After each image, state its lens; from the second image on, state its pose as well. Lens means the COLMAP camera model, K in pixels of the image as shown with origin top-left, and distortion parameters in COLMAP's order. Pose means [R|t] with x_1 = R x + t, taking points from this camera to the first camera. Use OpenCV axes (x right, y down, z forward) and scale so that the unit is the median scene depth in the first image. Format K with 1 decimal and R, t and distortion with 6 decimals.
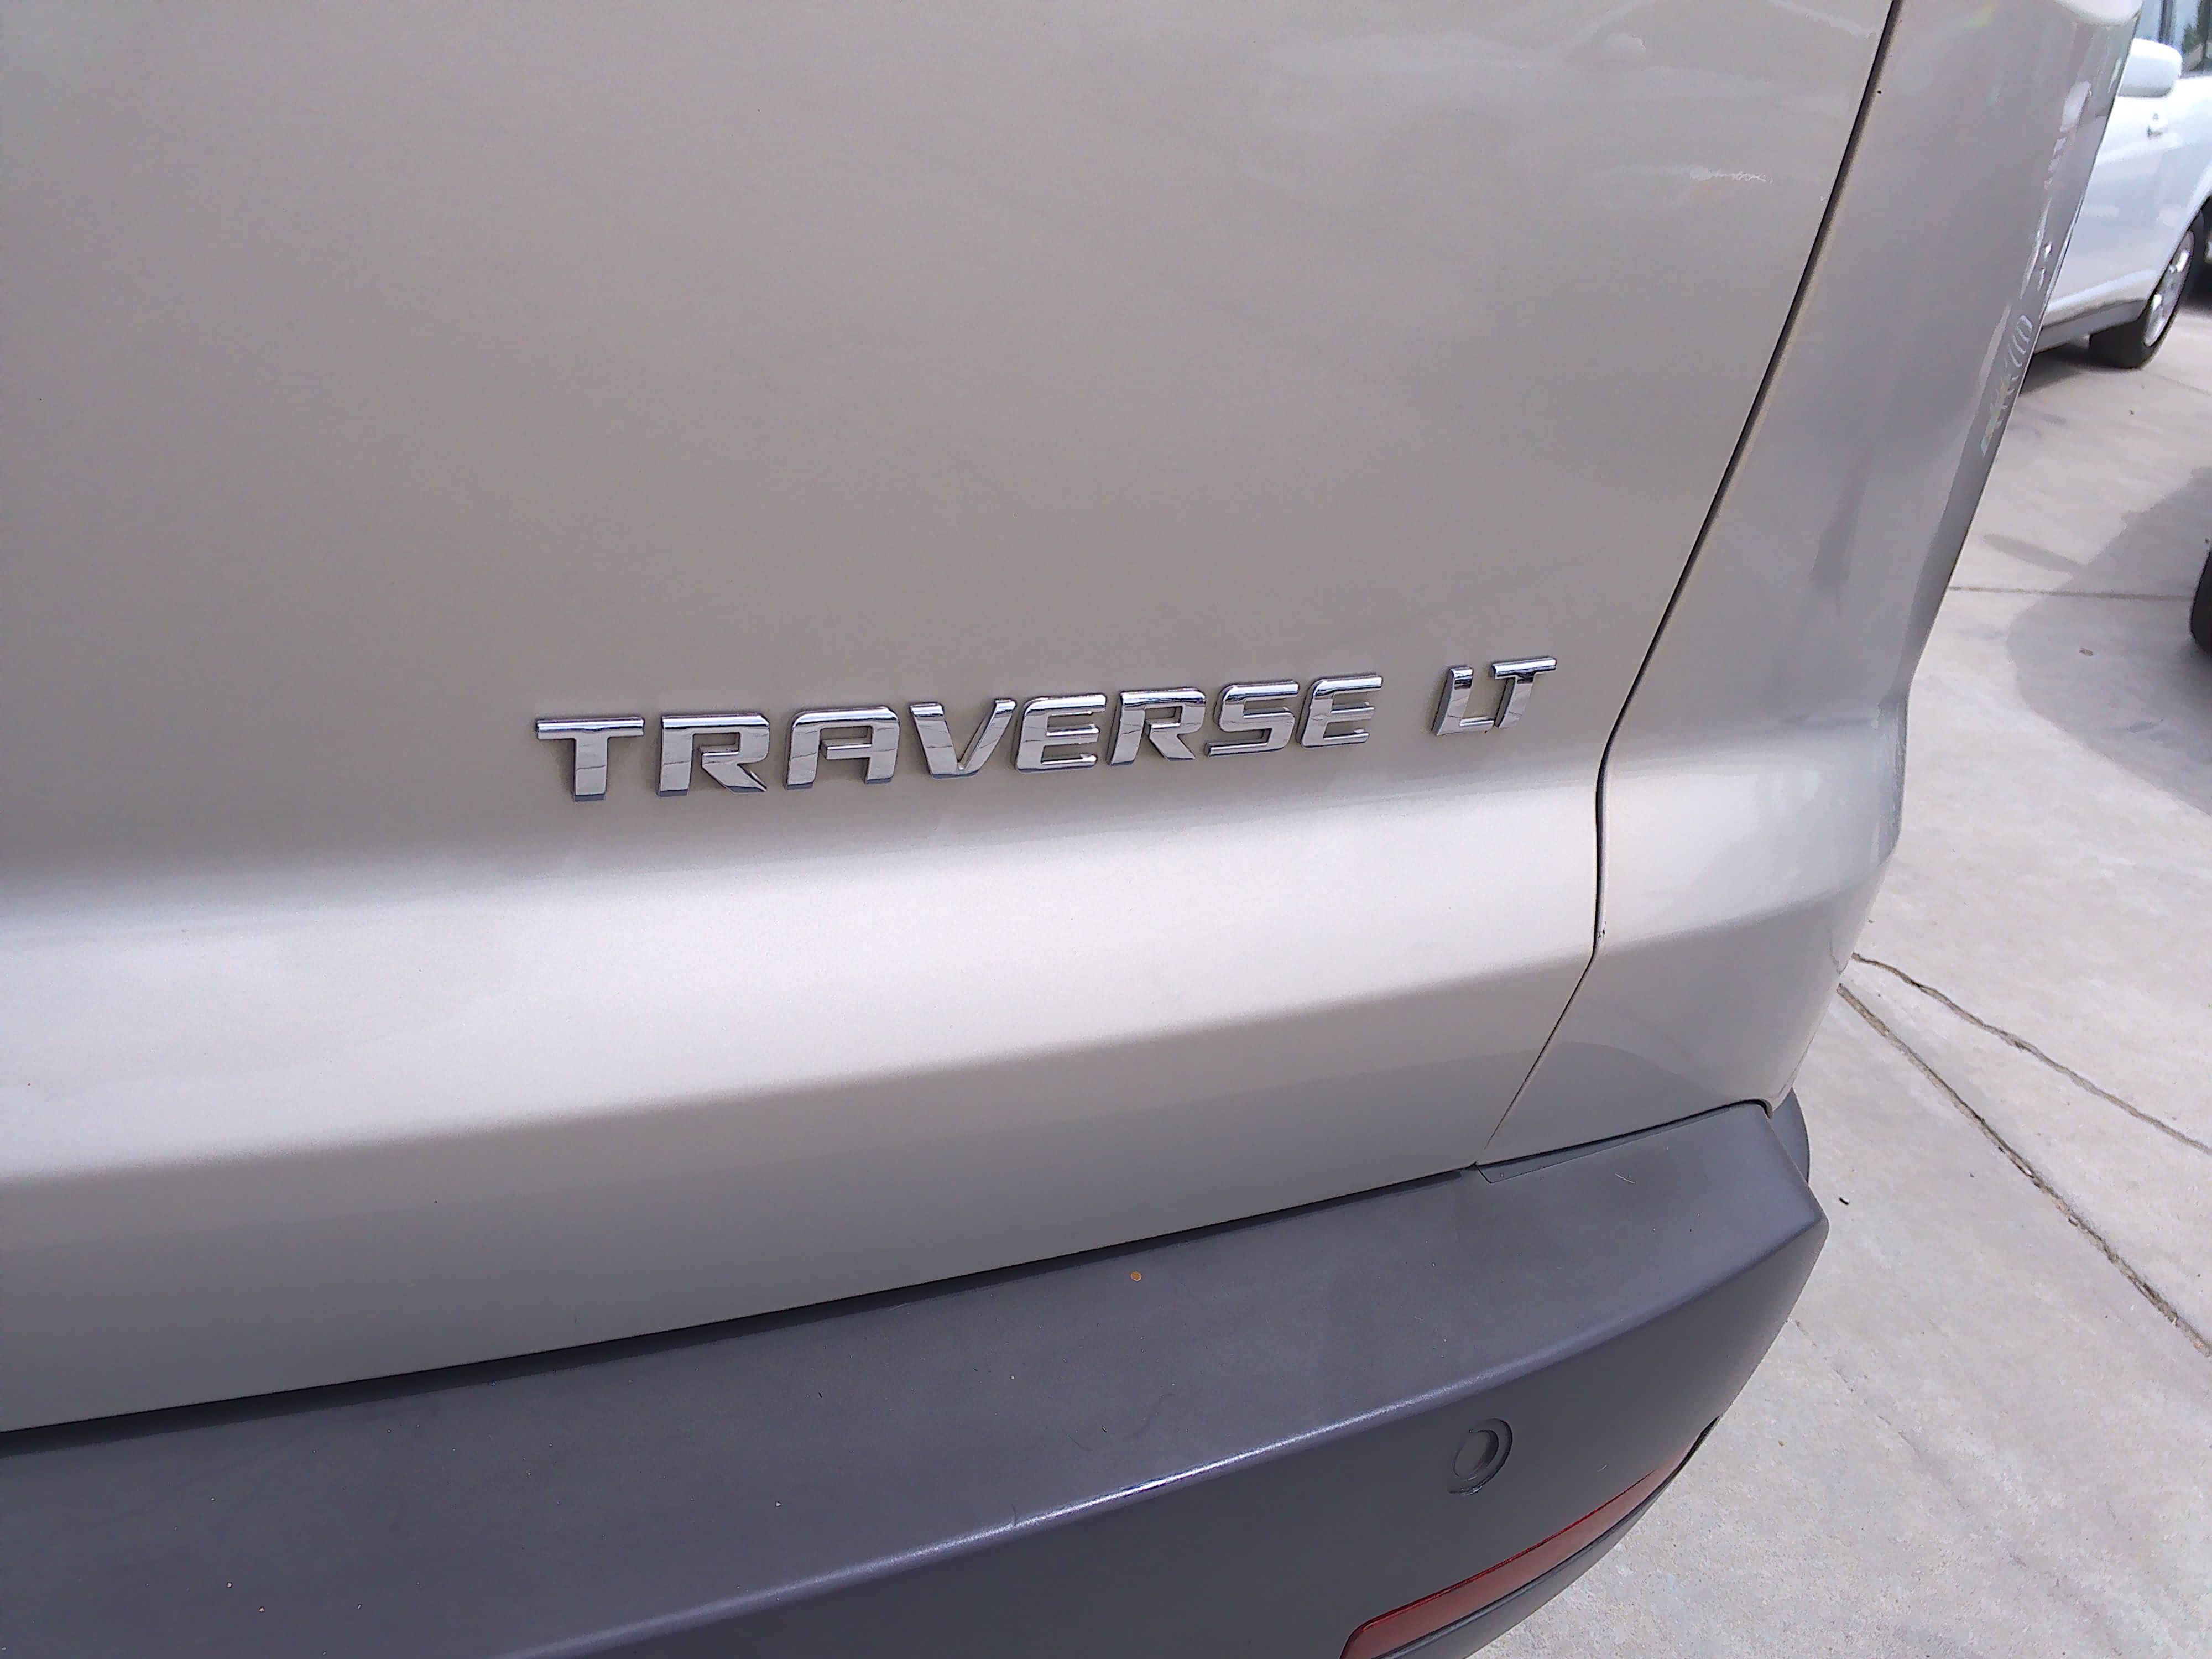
lens RADIAL K [[1761.8, 0, 1106.0], [0, 1761.8, 829.5], [0, 0, 1]] dist [0.045821, -0.064052]
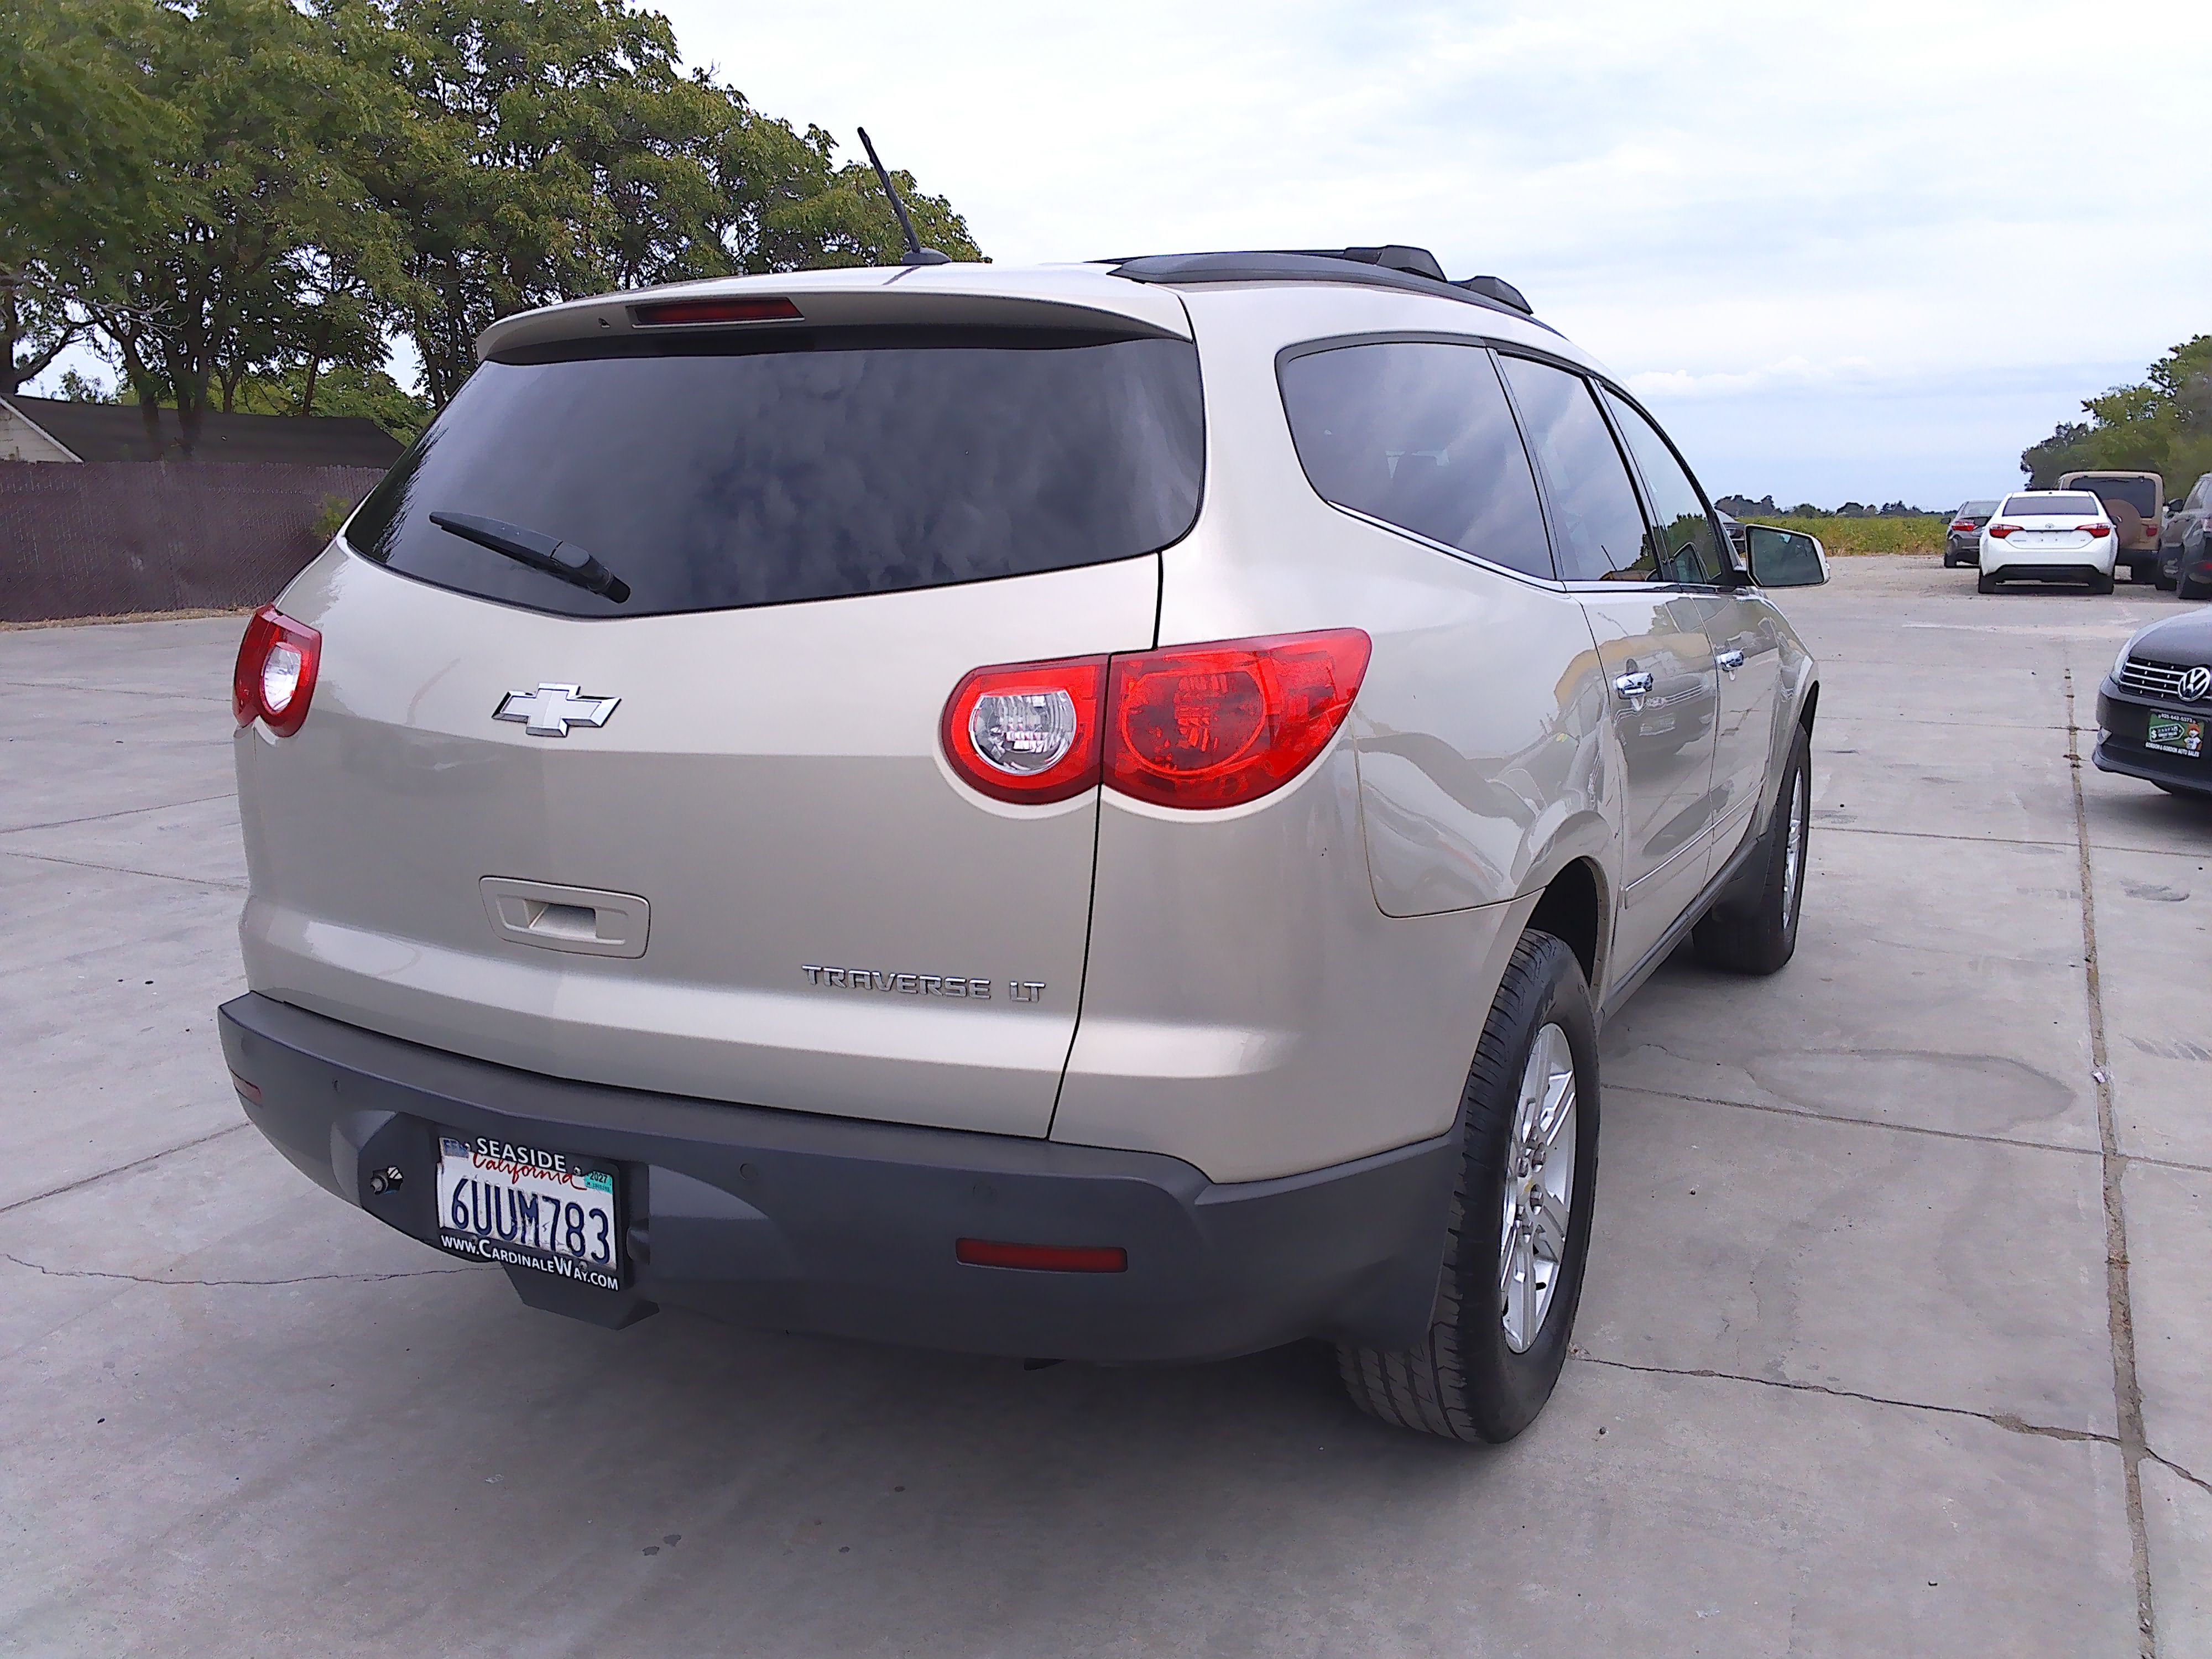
lens RADIAL K [[1743.0, 0, 1101.1], [0, 1743.0, 848.9], [0, 0, 1]] dist [0.092710, -0.155112]
pose [[0.759972, -0.005471, -0.649933, 0.949103], [-0.208703, 0.944956, -0.251993, 0.186986], [0.615537, 0.327151, 0.716998, -0.577695]]
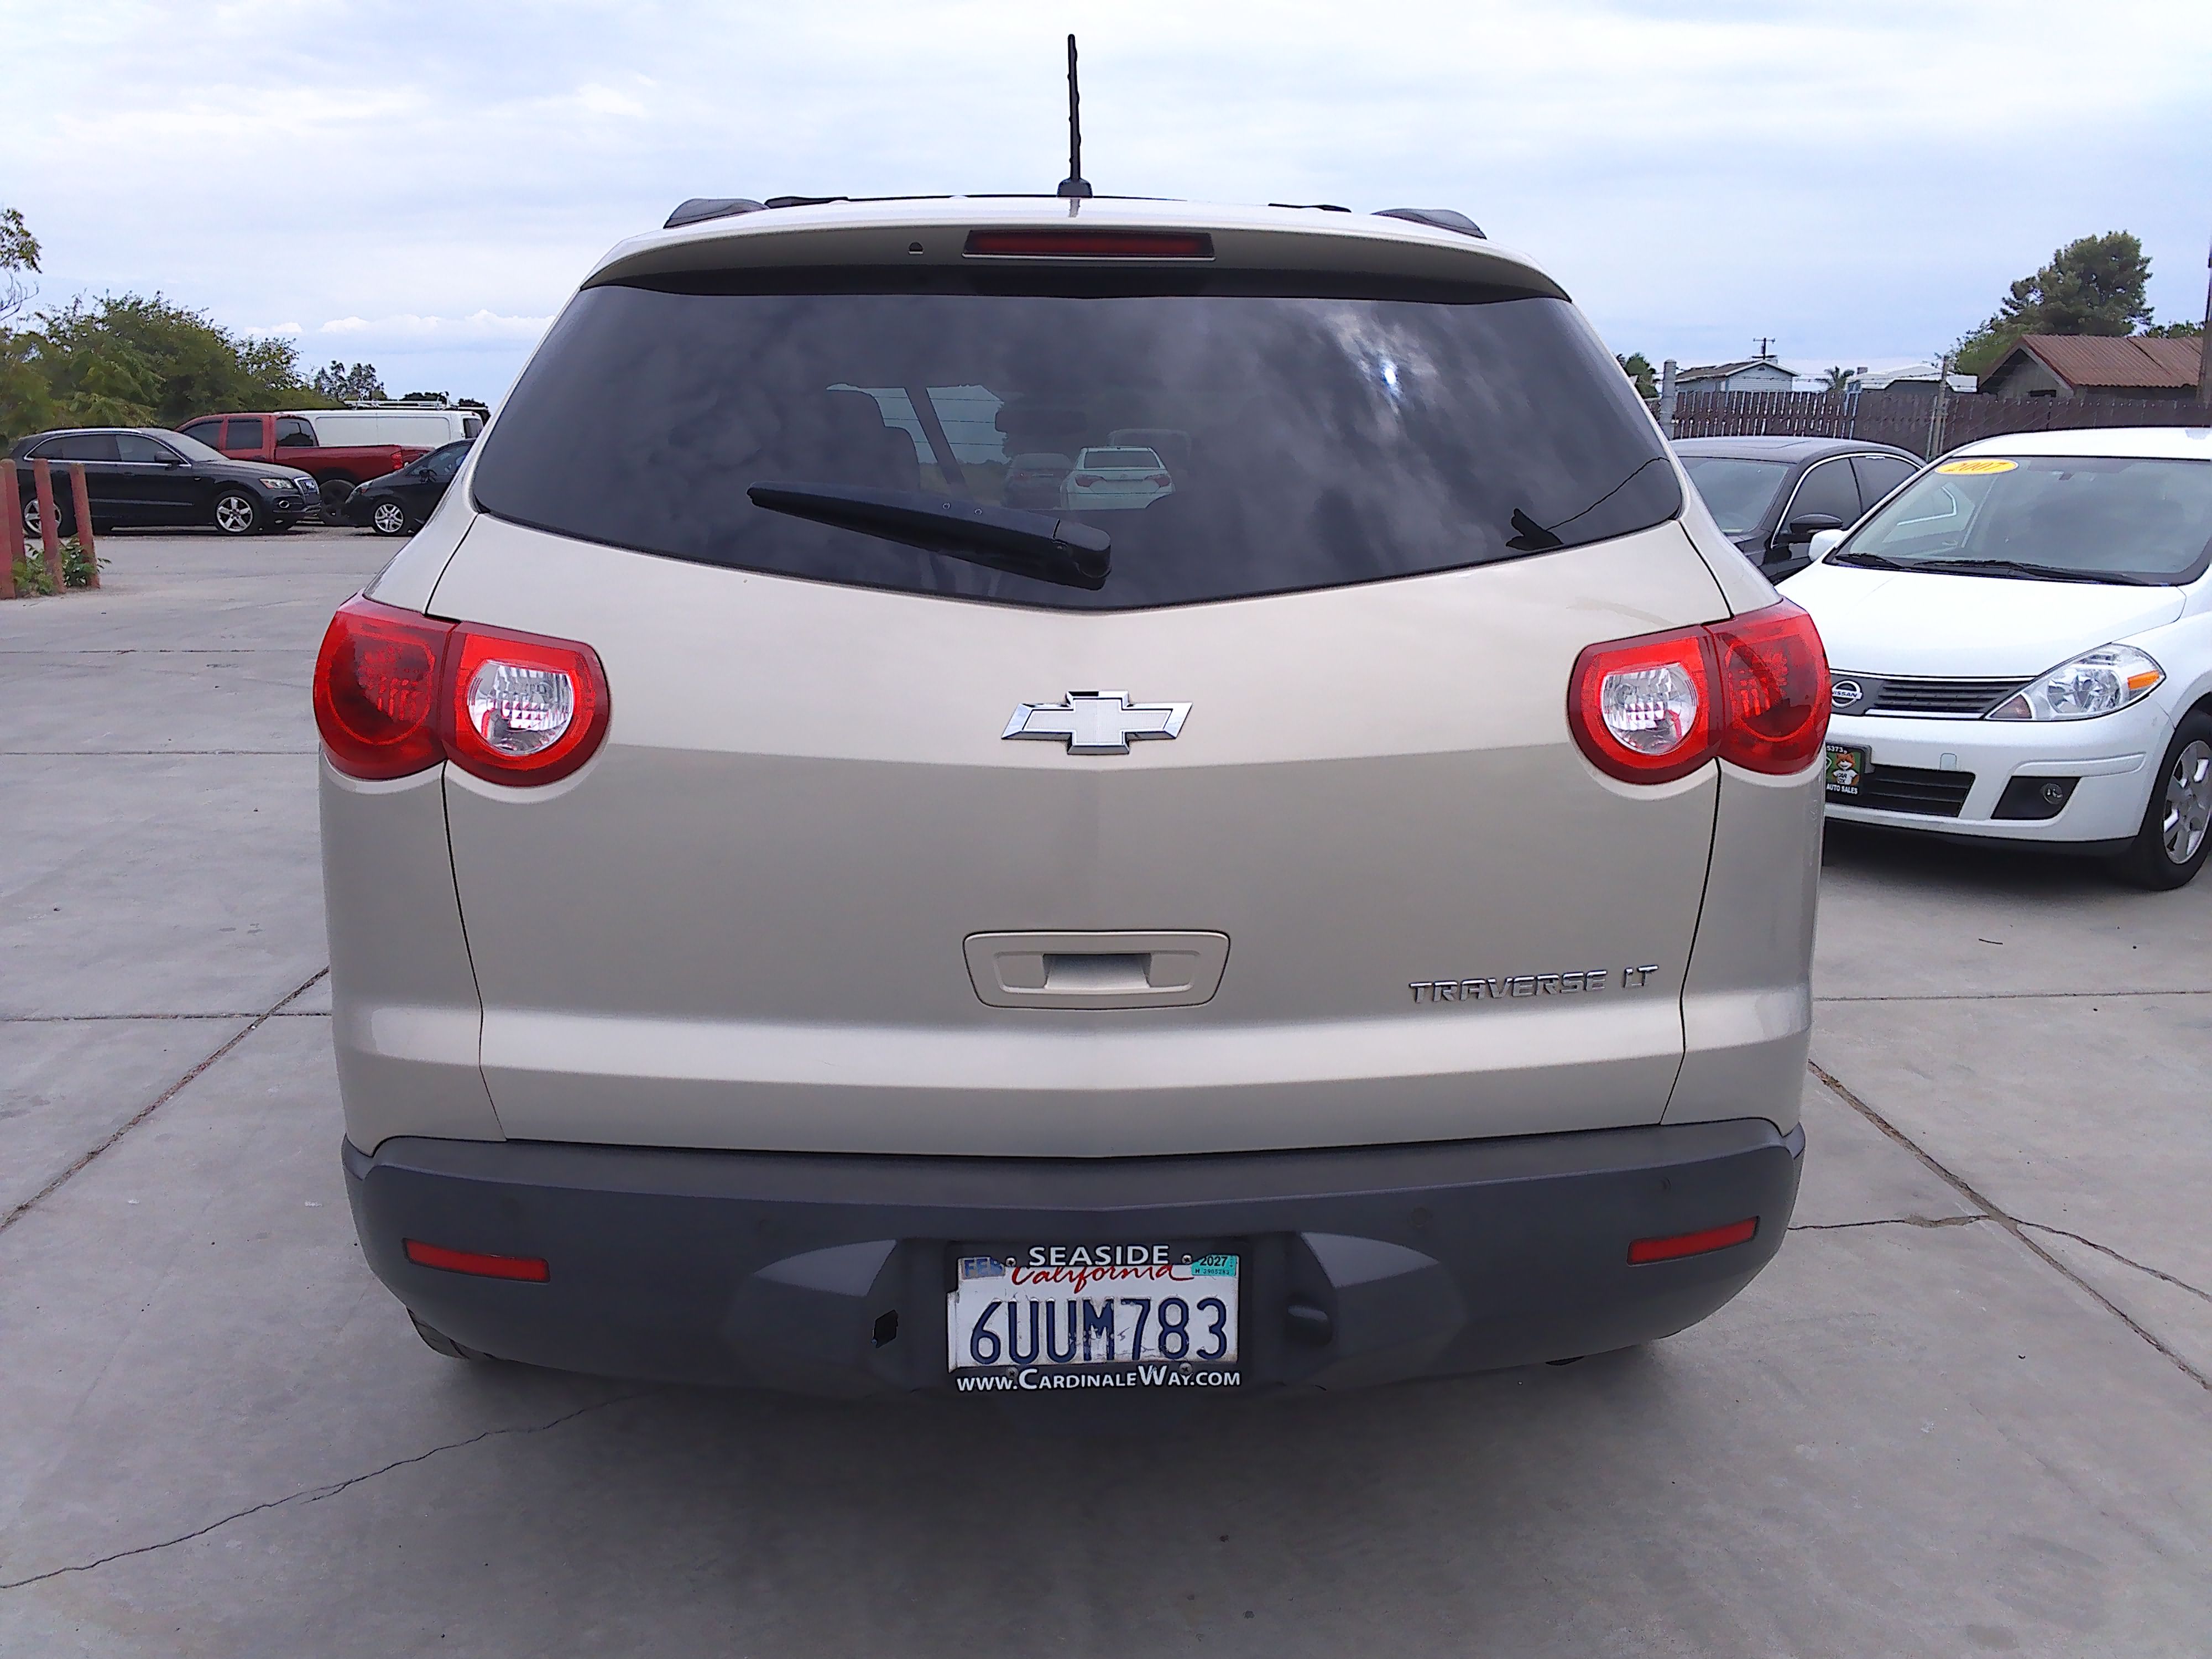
lens RADIAL K [[1761.8, 0, 1106.0], [0, 1761.8, 829.5], [0, 0, 1]] dist [0.045821, -0.064052]
pose [[0.977869, -0.085541, -0.190930, -0.047909], [0.028771, 0.958906, -0.282261, 0.219570], [0.207229, 0.270521, 0.940146, -0.954019]]
